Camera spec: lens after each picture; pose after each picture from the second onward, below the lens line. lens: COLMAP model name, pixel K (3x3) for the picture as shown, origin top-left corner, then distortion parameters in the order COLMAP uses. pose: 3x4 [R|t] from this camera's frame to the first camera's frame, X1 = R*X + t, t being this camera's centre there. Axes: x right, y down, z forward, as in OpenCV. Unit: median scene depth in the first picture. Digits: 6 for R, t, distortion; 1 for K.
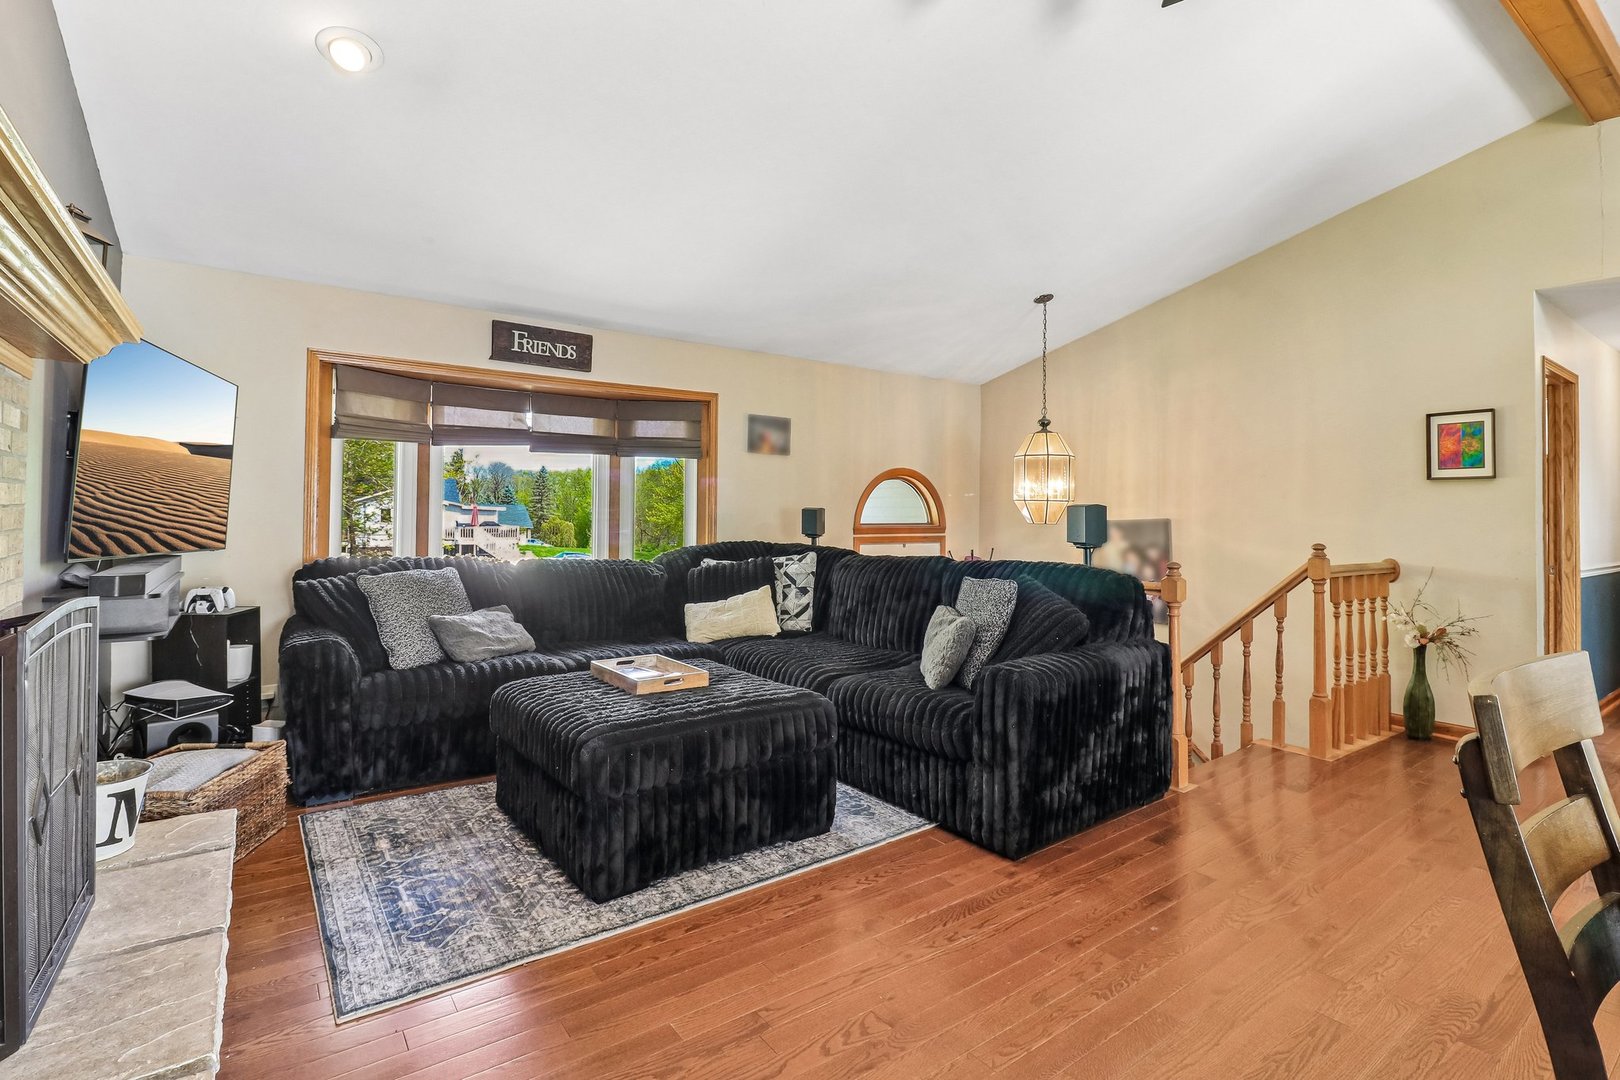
lens RADIAL K [[762.8, 0, 820.8], [0, 762.8, 504.1], [0, 0, 1]] dist [0.013307, -0.012010]
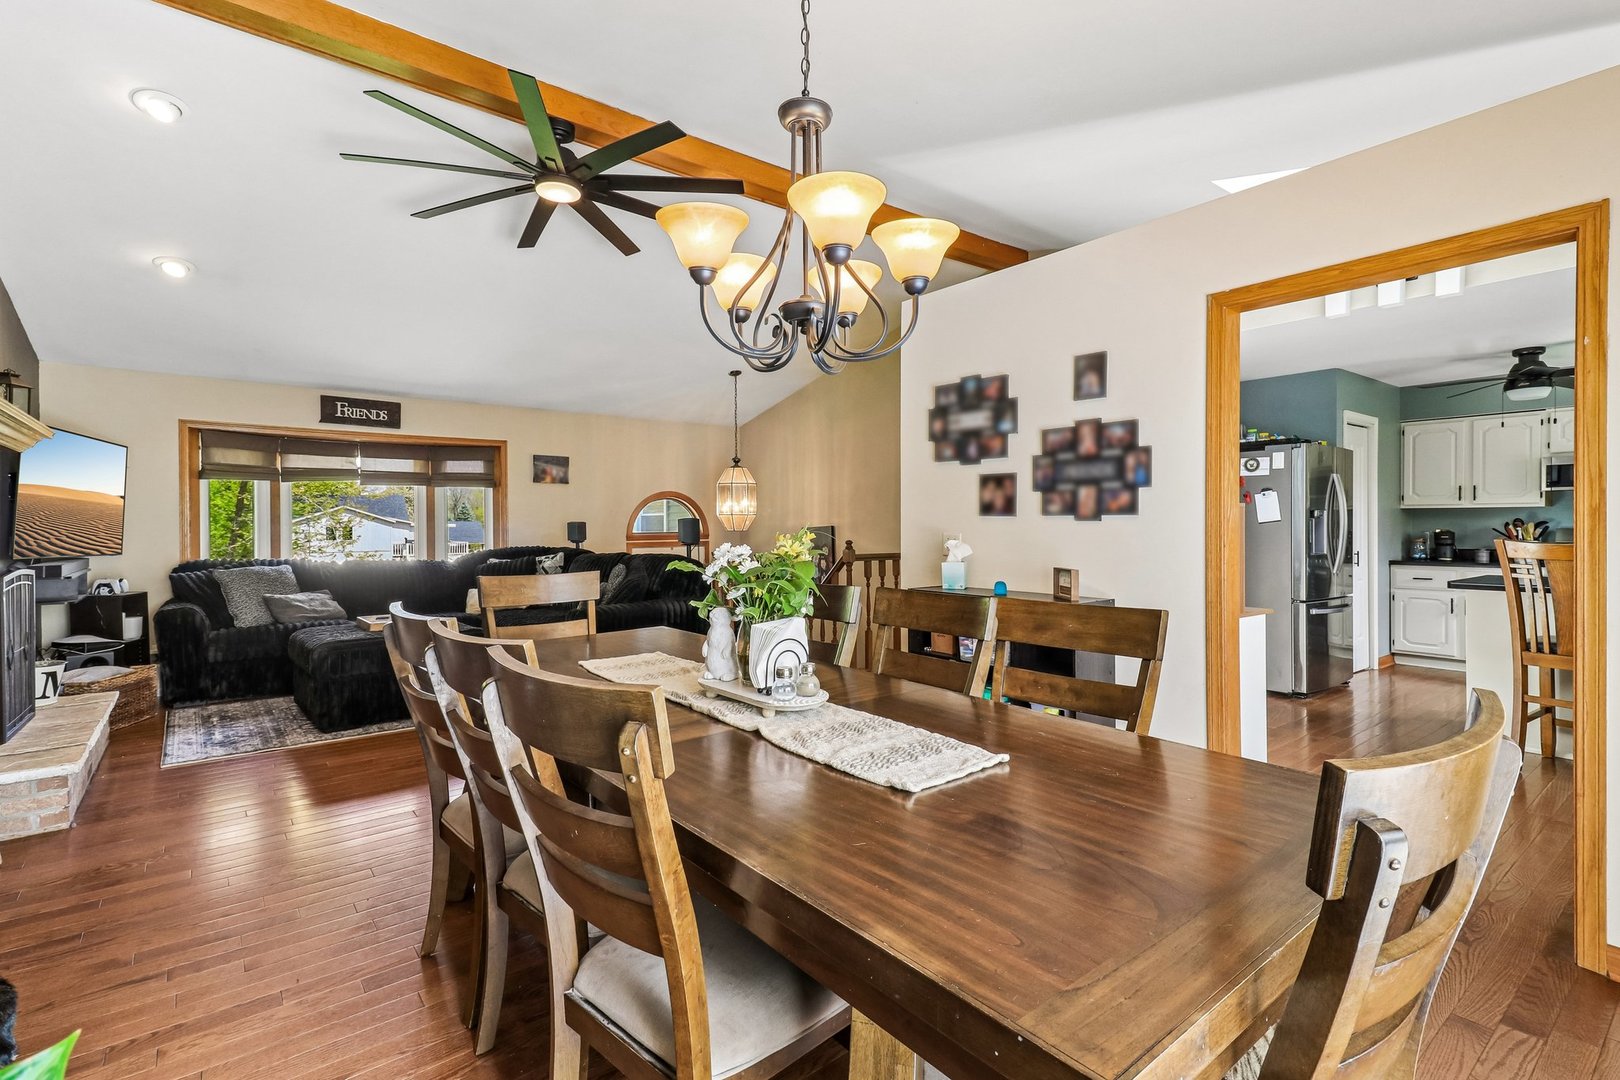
lens RADIAL K [[749.1, 0, 812.8], [0, 749.1, 530.1], [0, 0, 1]] dist [0.035390, -0.003903]
pose [[0.999096, -0.014117, 0.040110, 0.537888], [0.013362, 0.999730, 0.019019, -0.000586], [-0.040368, -0.018466, 0.999014, -0.585308]]
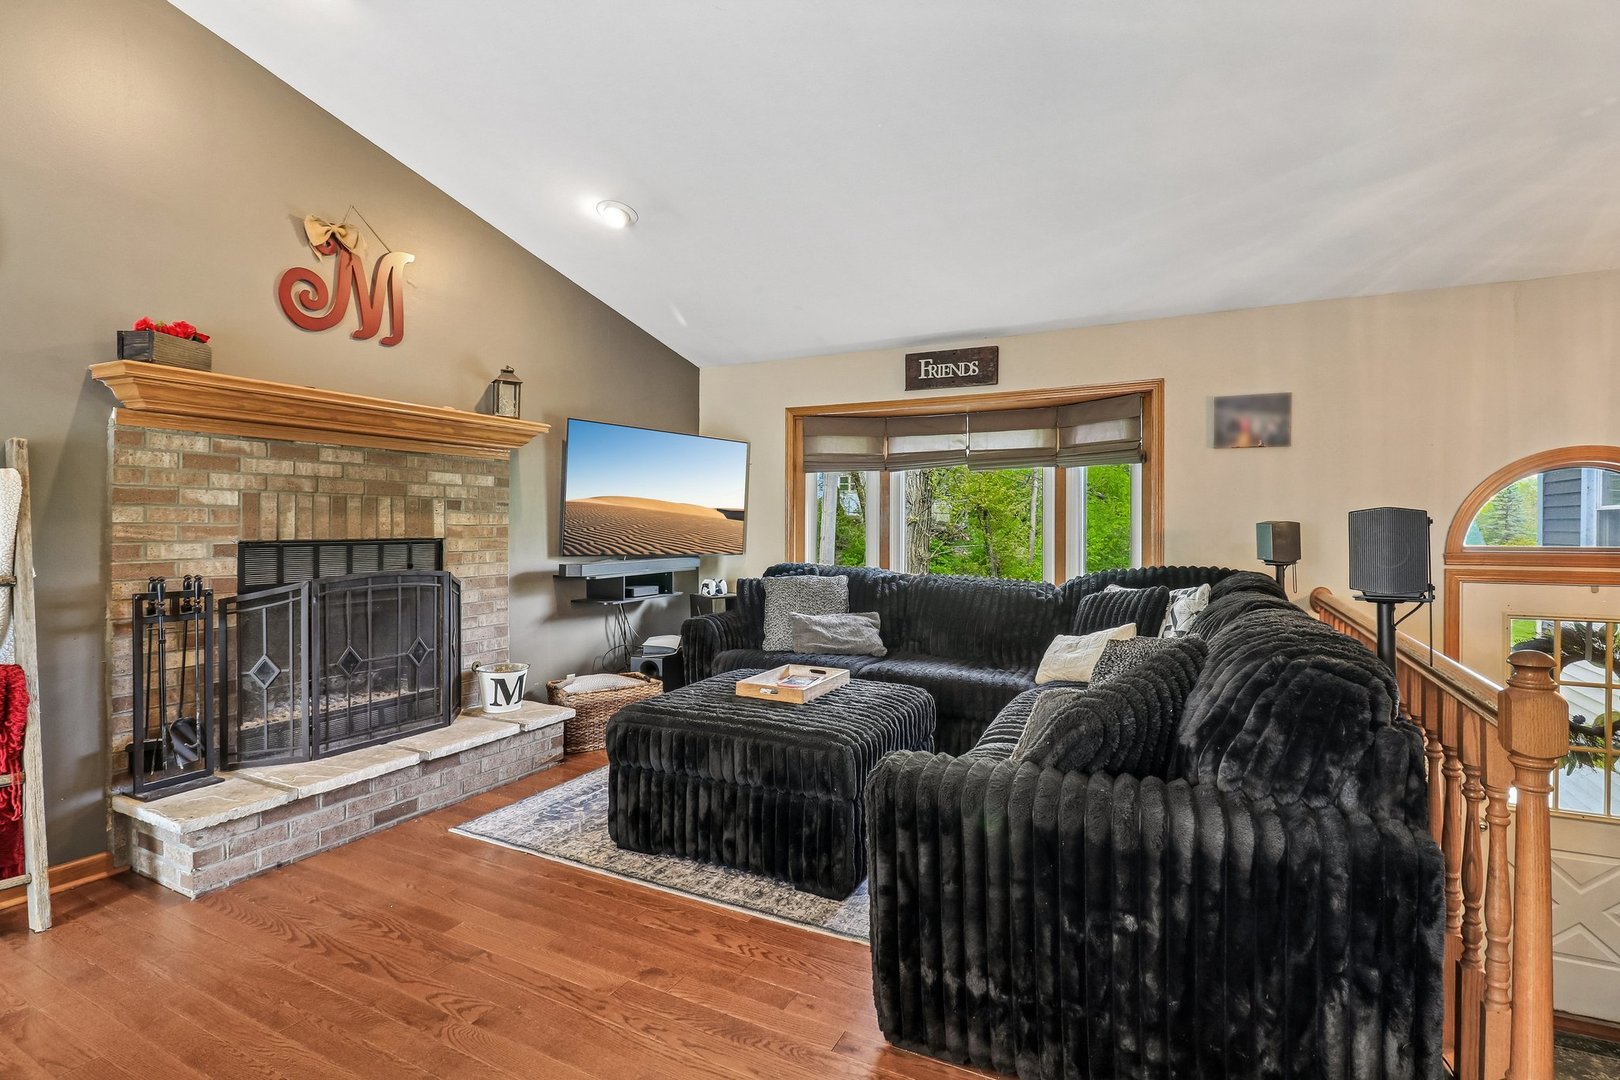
lens RADIAL K [[762.8, 0, 811.7], [0, 762.8, 527.6], [0, 0, 1]] dist [0.013307, -0.012010]
pose [[0.450678, -0.004163, -0.892677, 0.601929], [0.010382, 0.999946, 0.000578, 0.008127], [0.892626, -0.009528, 0.450696, 0.465761]]
